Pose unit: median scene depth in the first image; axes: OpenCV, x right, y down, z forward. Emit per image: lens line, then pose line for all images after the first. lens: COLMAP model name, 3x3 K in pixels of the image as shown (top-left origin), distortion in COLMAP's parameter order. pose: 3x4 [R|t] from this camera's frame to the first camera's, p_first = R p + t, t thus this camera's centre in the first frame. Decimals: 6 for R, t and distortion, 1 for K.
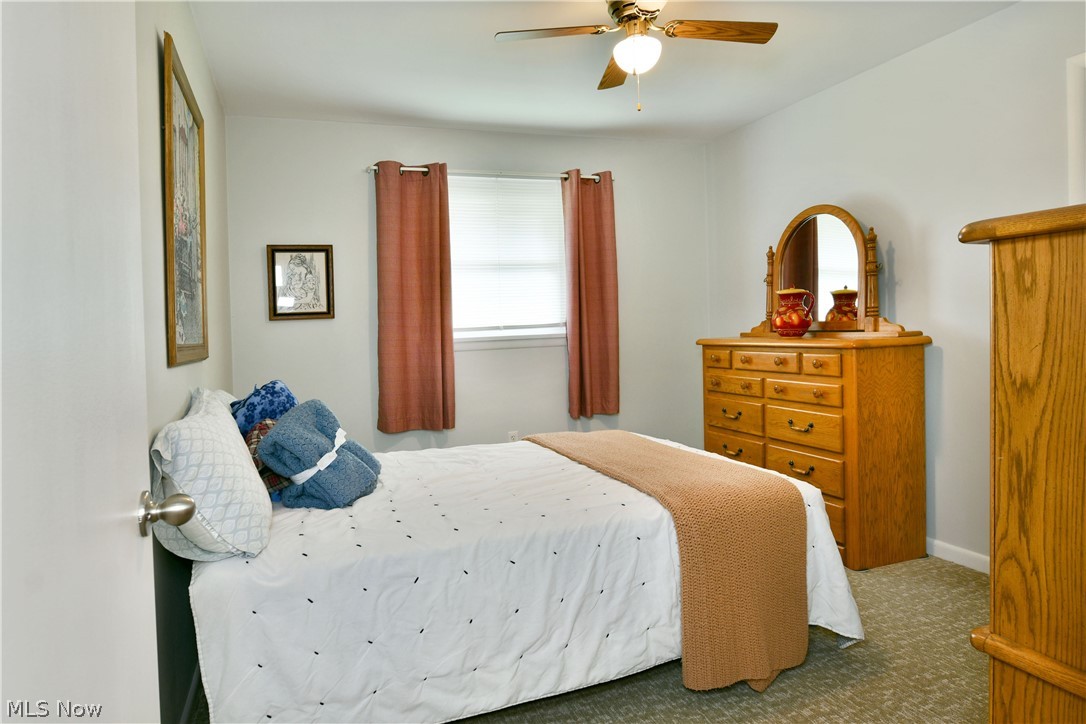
lens RADIAL K [[659.4, 0, 541.1], [0, 659.4, 356.6], [0, 0, 1]] dist [-0.014471, -0.005334]
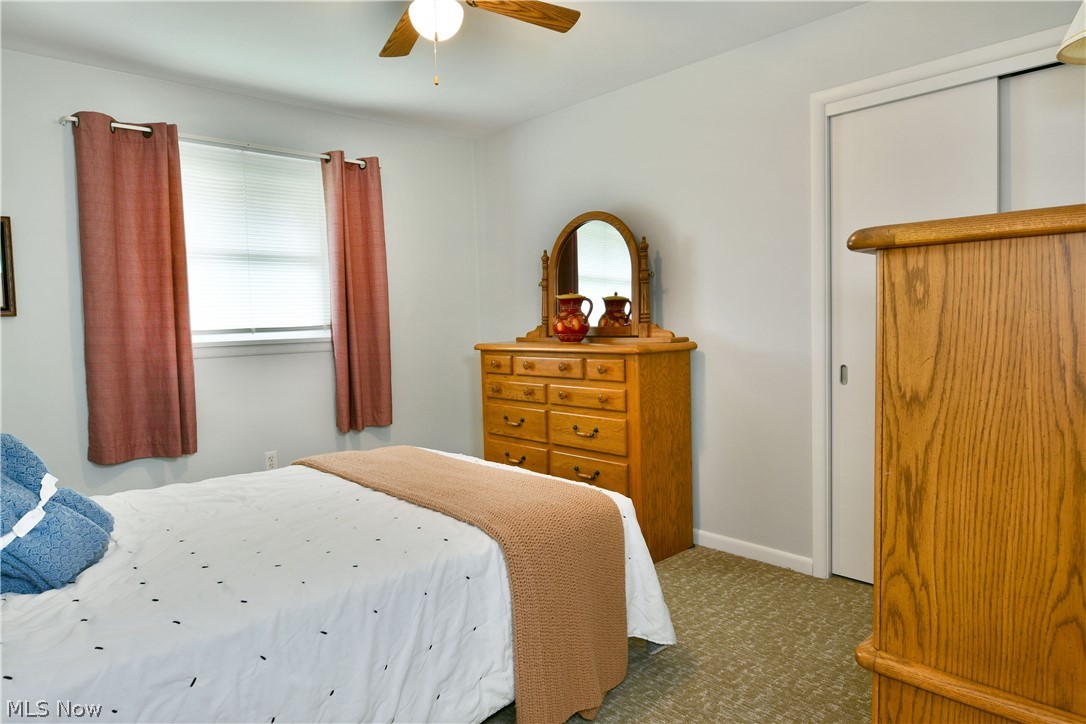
lens RADIAL K [[659.4, 0, 538.7], [0, 659.4, 383.2], [0, 0, 1]] dist [-0.014471, -0.005334]
pose [[0.925957, -0.020966, 0.377047, -0.062261], [0.007084, 0.999246, 0.038167, -0.008570], [-0.377563, -0.032670, 0.925407, 0.122772]]
